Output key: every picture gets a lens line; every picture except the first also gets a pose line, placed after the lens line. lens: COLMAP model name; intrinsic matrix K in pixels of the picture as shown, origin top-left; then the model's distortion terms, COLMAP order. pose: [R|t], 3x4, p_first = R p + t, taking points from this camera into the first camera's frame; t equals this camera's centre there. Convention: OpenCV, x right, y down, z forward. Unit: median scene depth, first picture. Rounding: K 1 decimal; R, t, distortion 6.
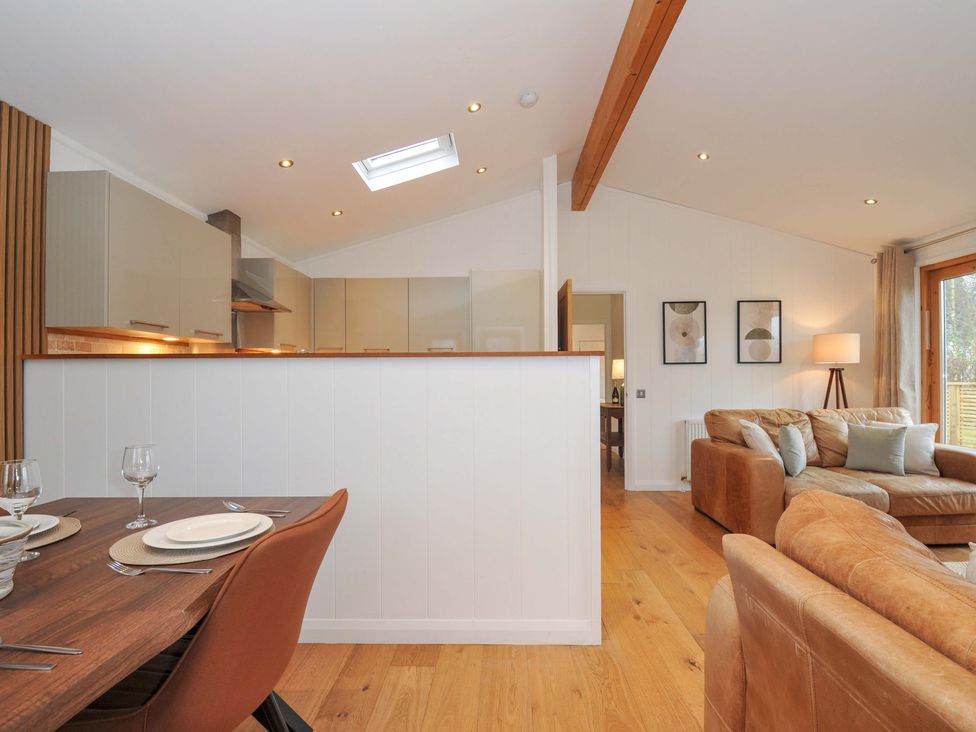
lens RADIAL K [[477.4, 0, 492.5], [0, 477.4, 377.7], [0, 0, 1]] dist [0.006878, -0.021381]
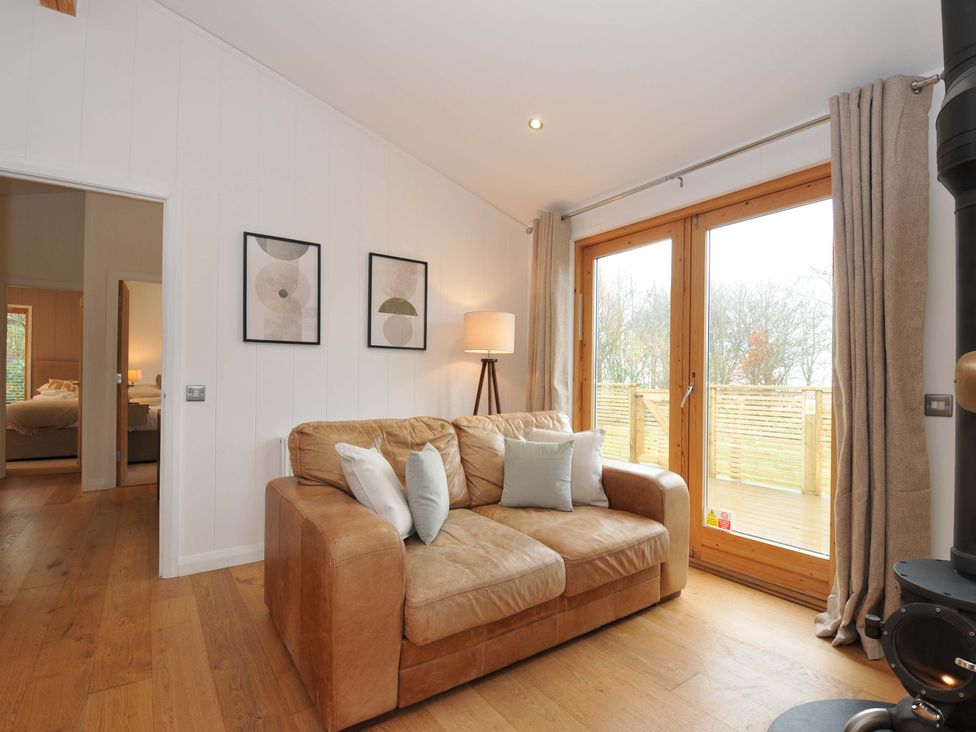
lens RADIAL K [[477.4, 0, 492.5], [0, 477.4, 377.7], [0, 0, 1]] dist [0.006878, -0.021381]
pose [[0.797742, 0.017672, 0.602740, 0.313076], [-0.017914, 0.999824, -0.005604, 0.015688], [-0.602733, -0.006327, 0.797918, 0.454206]]
